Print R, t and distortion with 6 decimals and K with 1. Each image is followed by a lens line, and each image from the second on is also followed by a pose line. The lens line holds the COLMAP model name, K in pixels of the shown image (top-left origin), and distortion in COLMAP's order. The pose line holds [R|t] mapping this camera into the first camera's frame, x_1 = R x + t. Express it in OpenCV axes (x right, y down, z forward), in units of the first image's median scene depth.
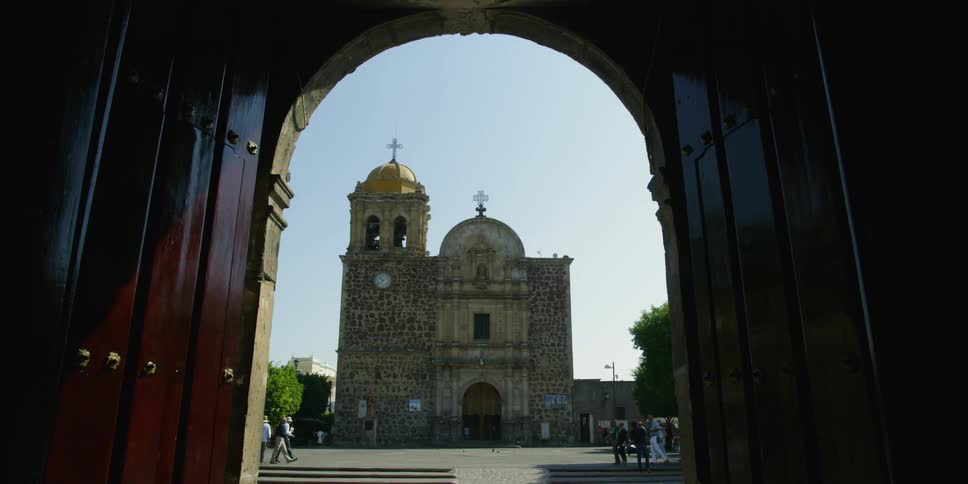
lens RADIAL K [[645.5, 0, 484.0], [0, 645.5, 241.4], [0, 0, 1]] dist [-0.075512, 0.000247]
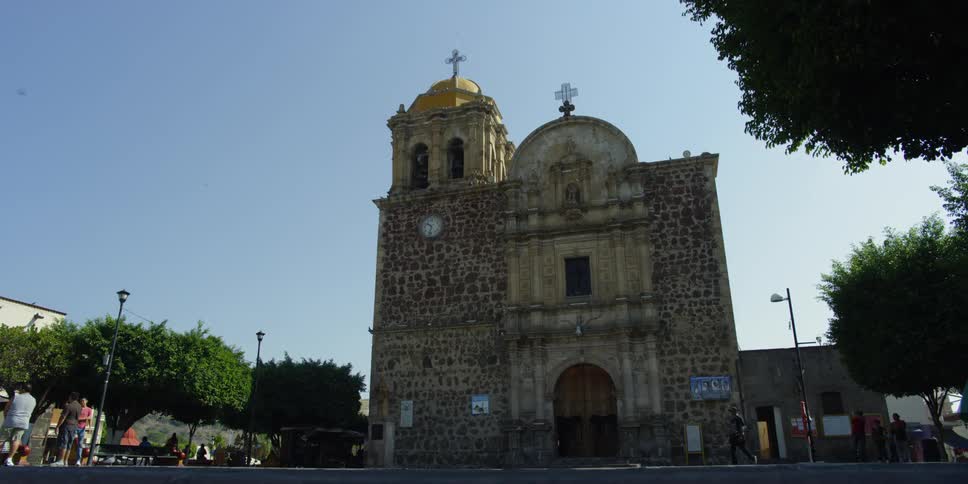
lens RADIAL K [[645.5, 0, 481.8], [0, 645.5, 240.1], [0, 0, 1]] dist [-0.075512, 0.000247]
pose [[0.942079, -0.118975, -0.313580, 0.110663], [0.100571, 0.992153, -0.074289, 0.133708], [0.319958, 0.038449, 0.946651, 0.367816]]
